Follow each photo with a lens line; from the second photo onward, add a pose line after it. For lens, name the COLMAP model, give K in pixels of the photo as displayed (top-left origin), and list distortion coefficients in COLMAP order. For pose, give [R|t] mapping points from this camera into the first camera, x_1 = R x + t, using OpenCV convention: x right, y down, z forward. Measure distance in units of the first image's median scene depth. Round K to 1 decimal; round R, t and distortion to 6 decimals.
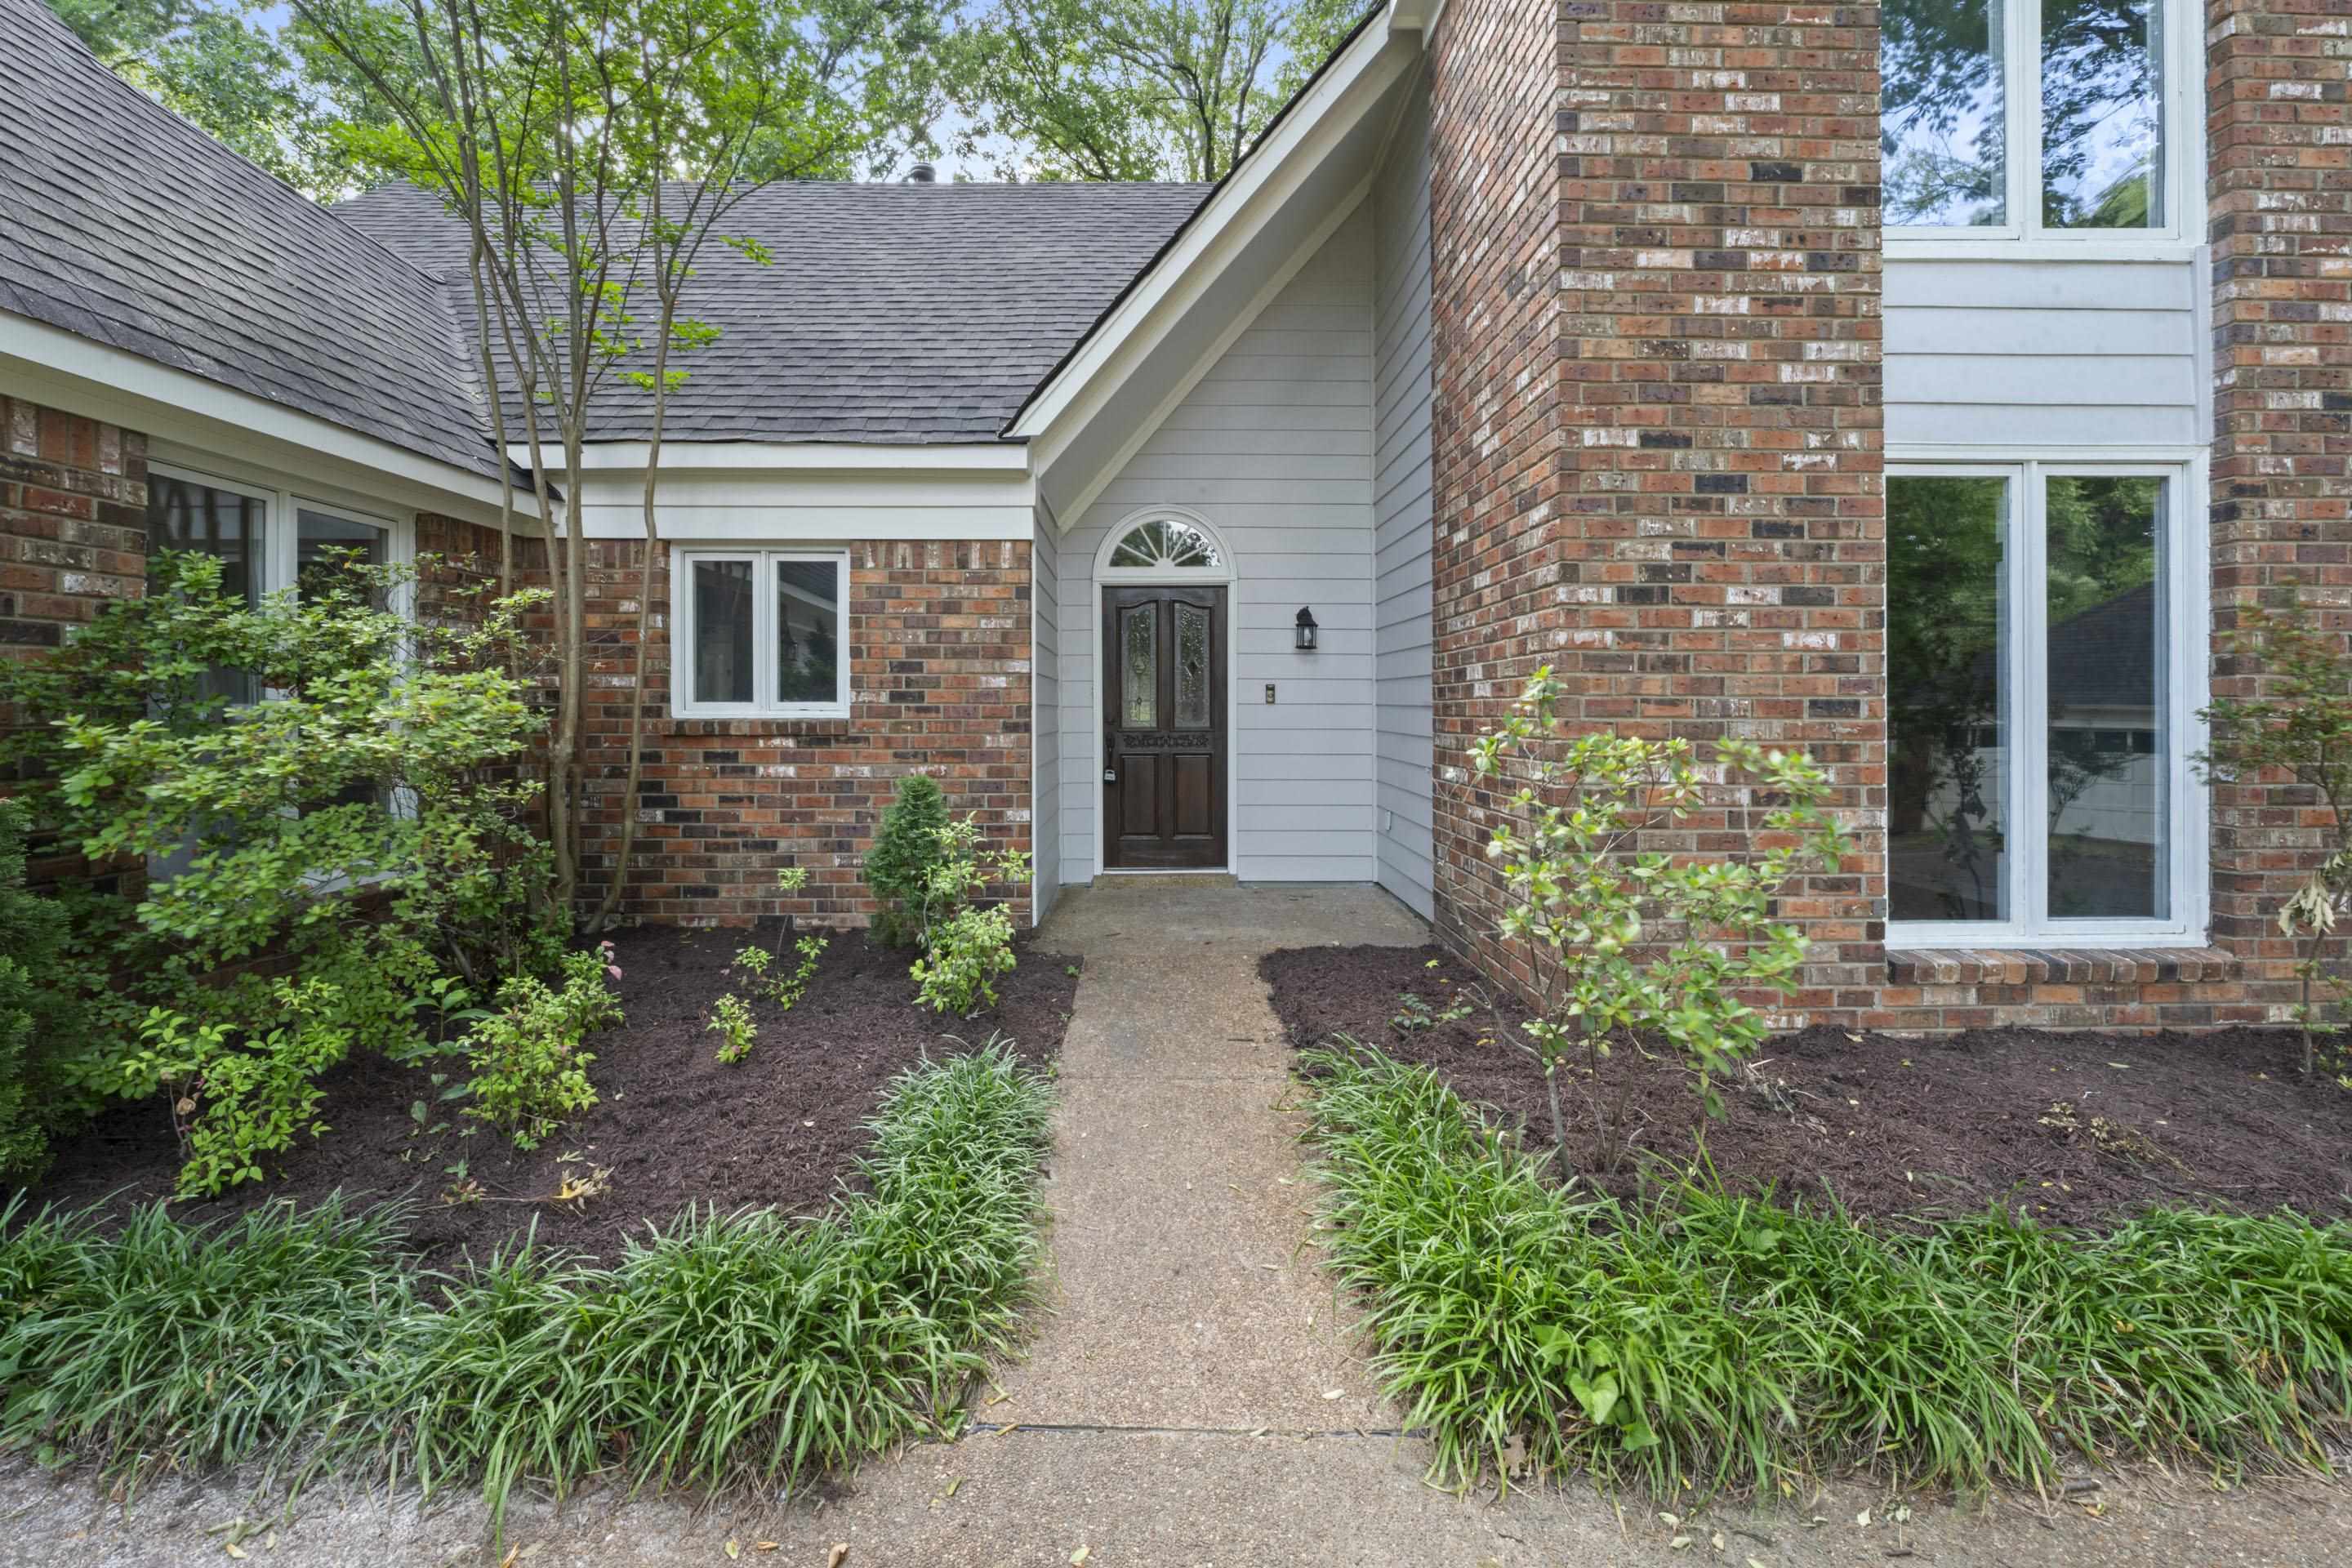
lens RADIAL K [[969.3, 0, 1170.9], [0, 969.3, 701.2], [0, 0, 1]] dist [-0.000746, -0.000172]
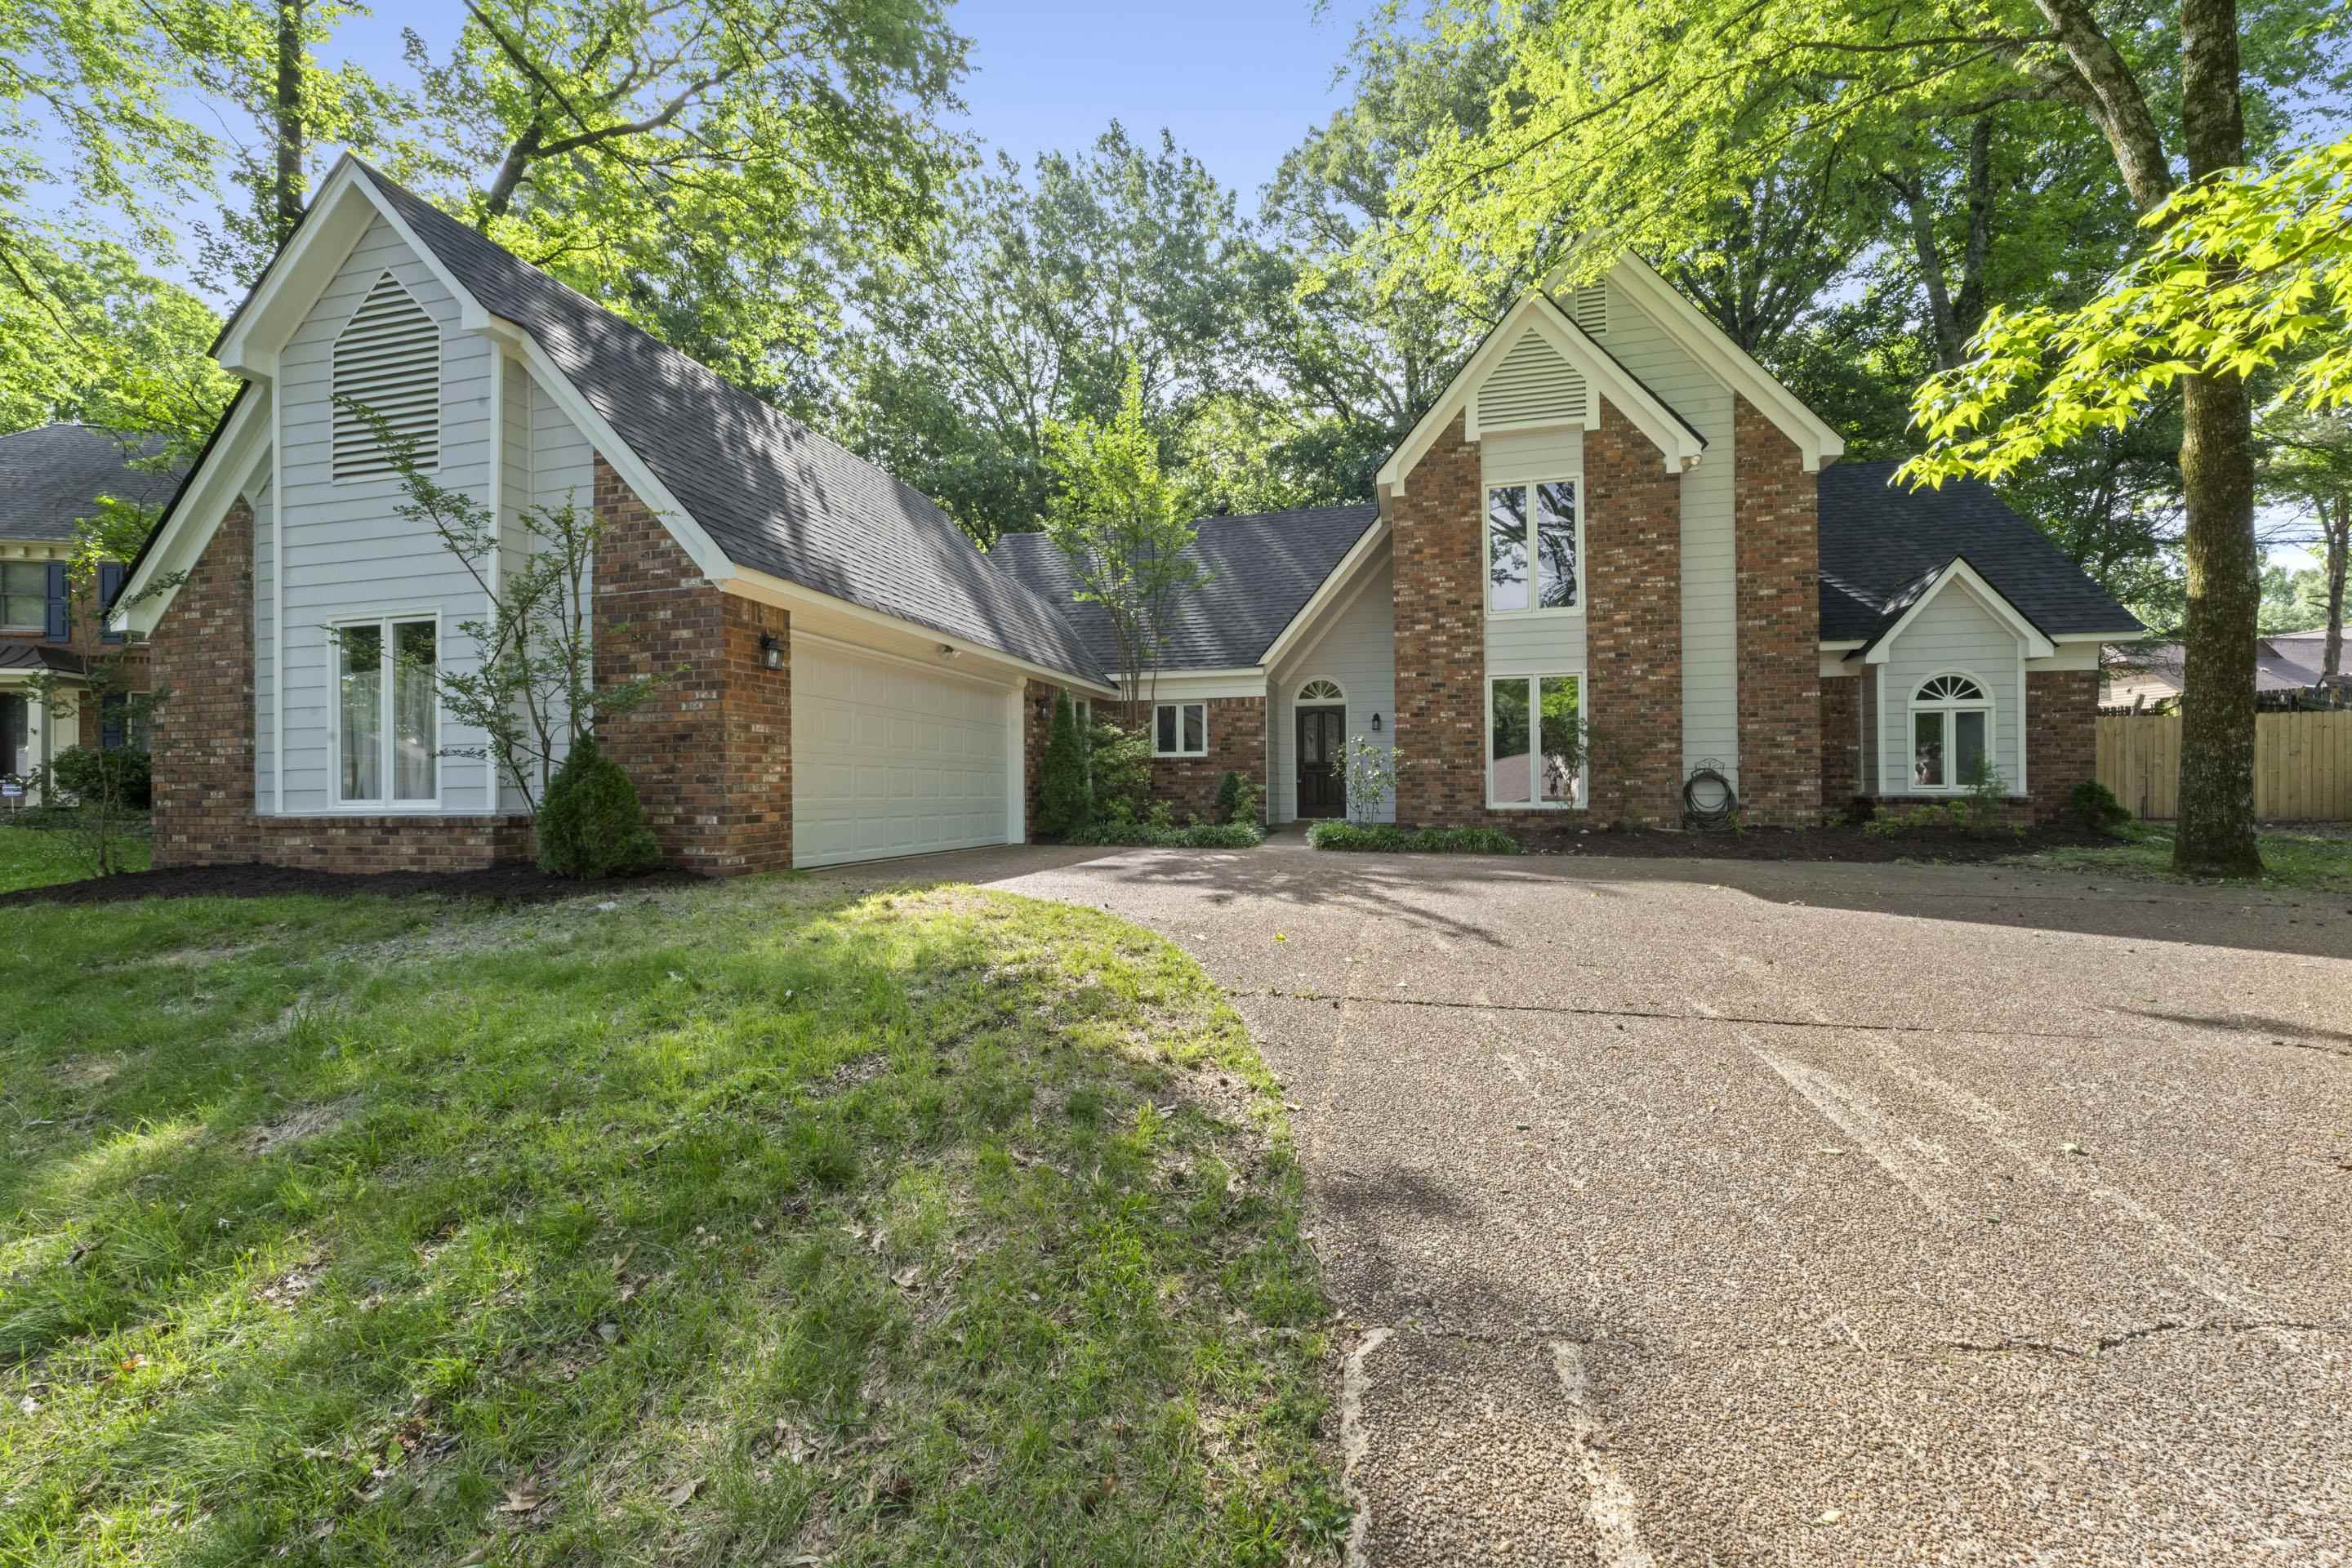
lens RADIAL K [[969.3, 0, 1172.2], [0, 969.3, 785.4], [0, 0, 1]] dist [-0.000746, -0.000172]
pose [[0.962445, -0.008933, -0.271330, 0.403599], [0.009712, 0.999952, 0.001529, 0.106766], [0.271303, -0.004107, 0.962485, -2.035656]]
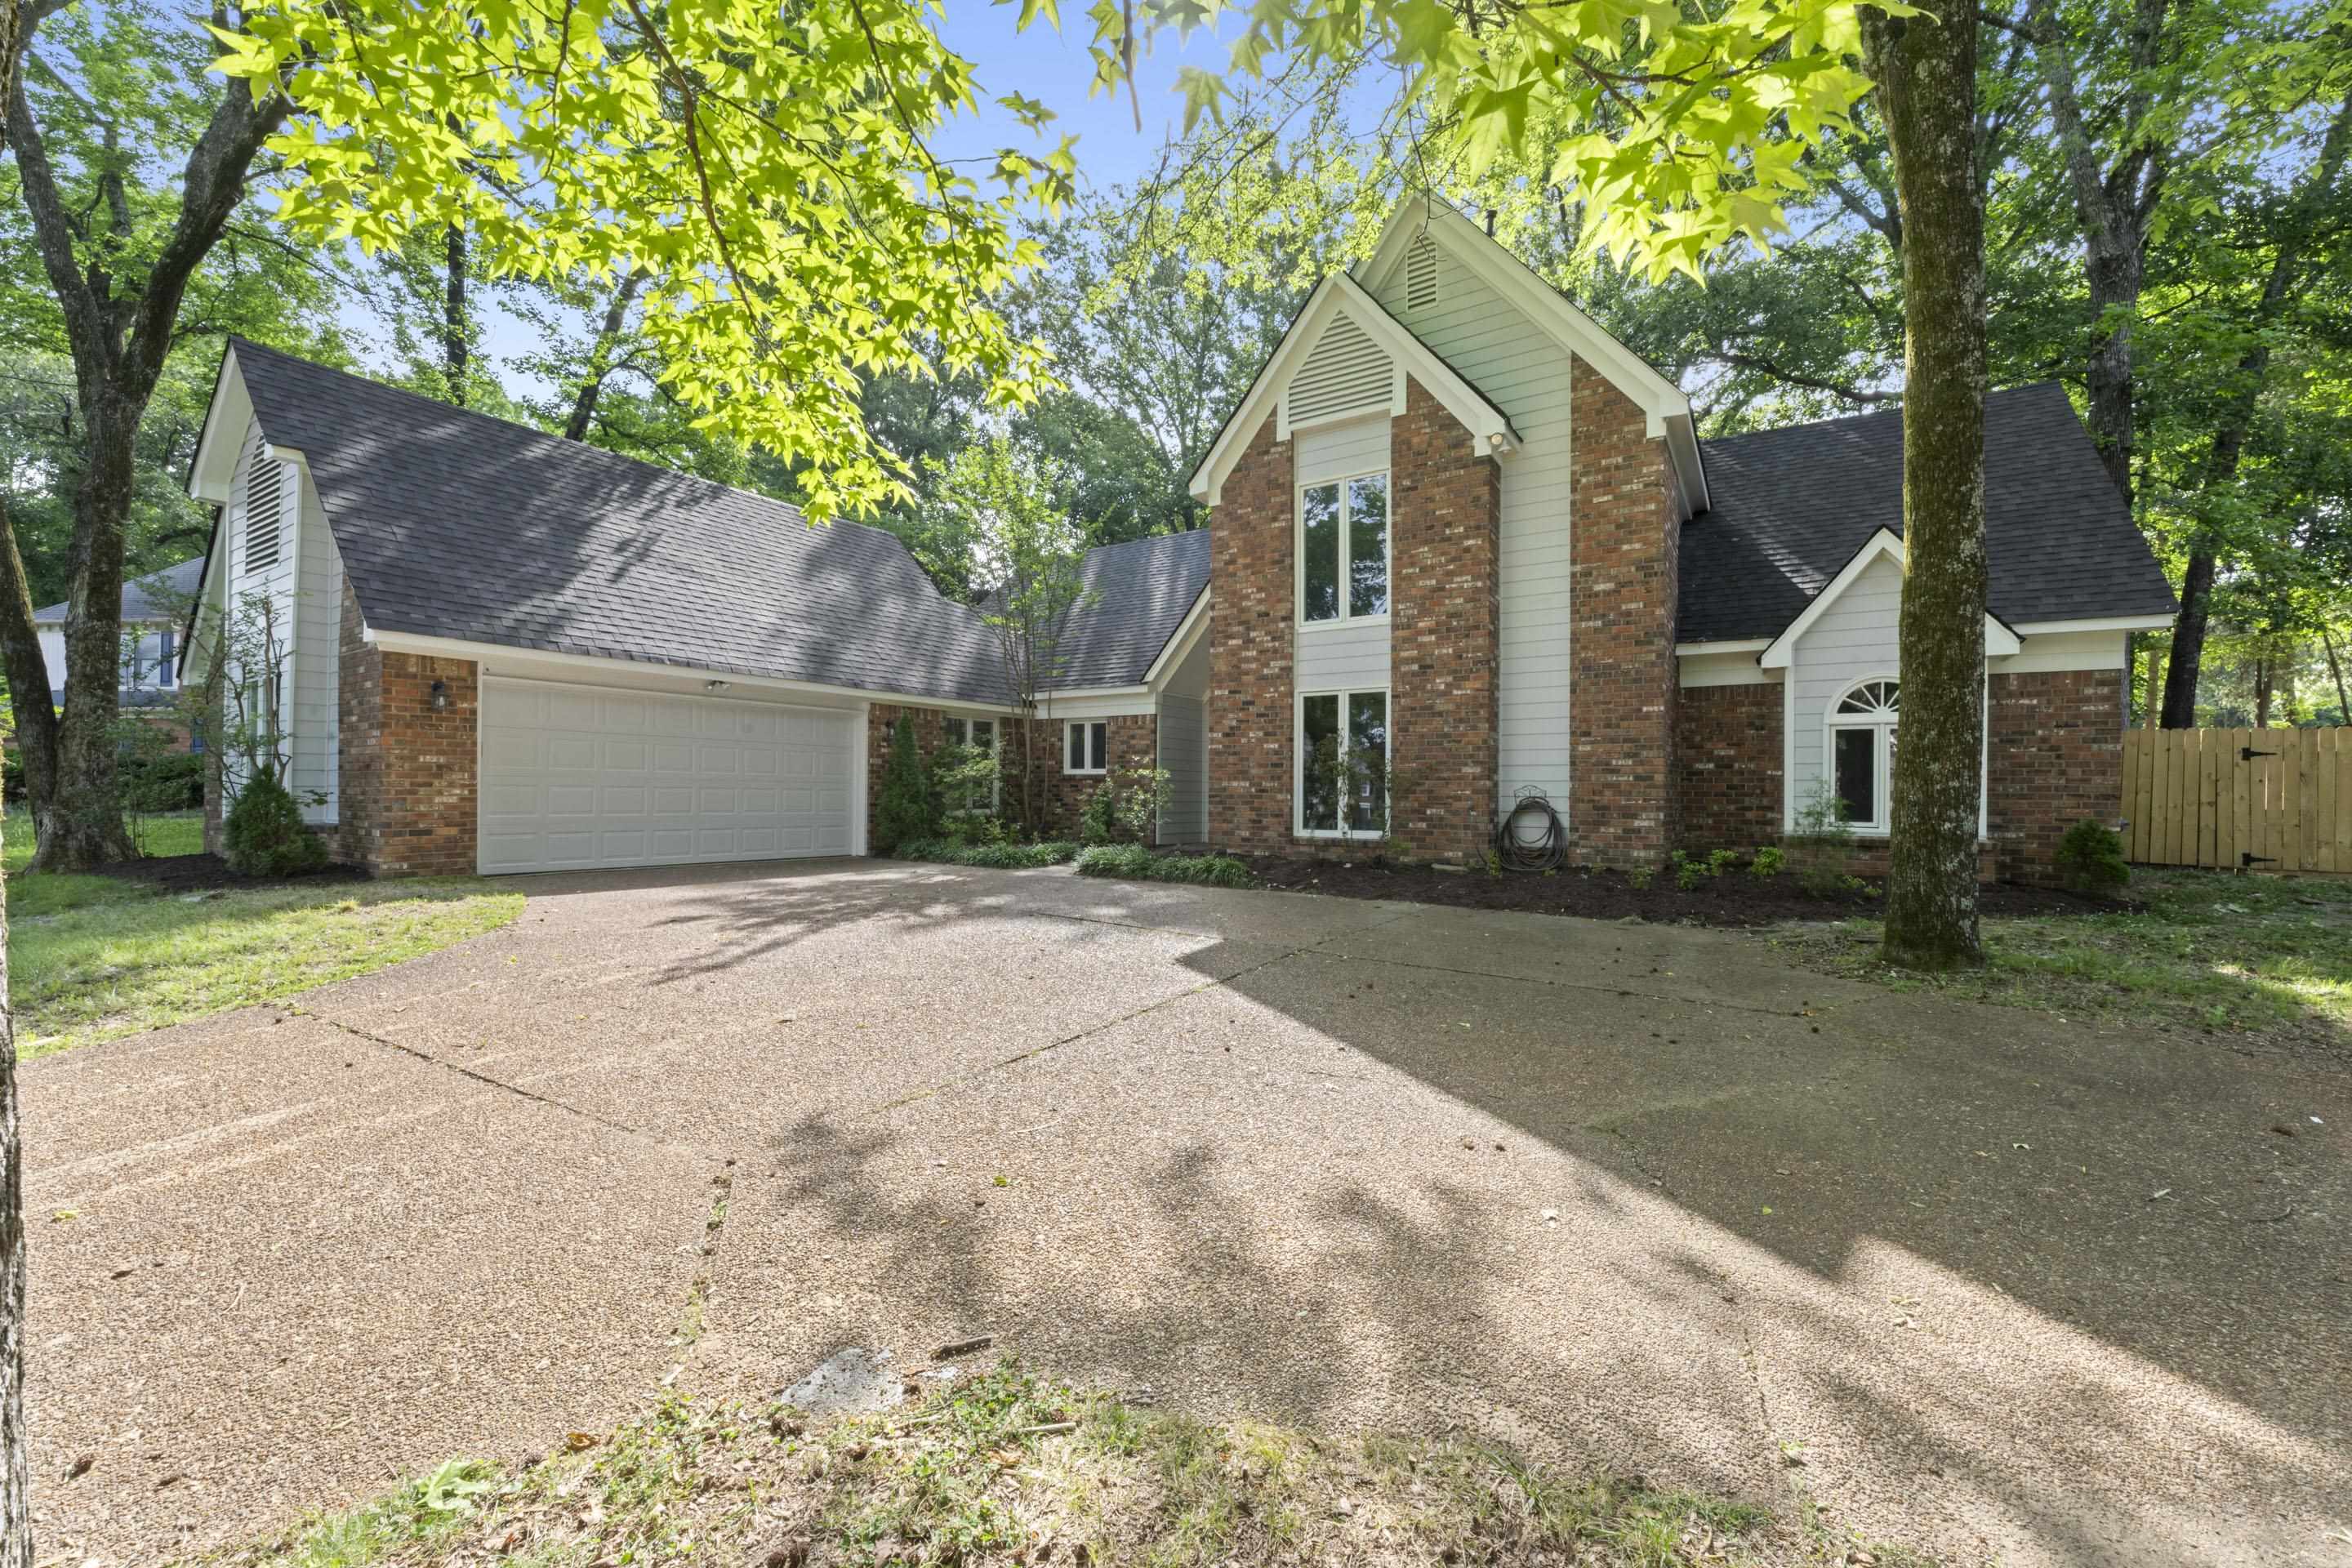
lens RADIAL K [[969.3, 0, 1171.2], [0, 969.3, 786.5], [0, 0, 1]] dist [-0.000746, -0.000172]
pose [[0.821932, 0.002354, -0.569581, 1.632321], [-0.003847, 0.999992, -0.001418, 0.062697], [0.569573, 0.003357, 0.821934, -1.453545]]
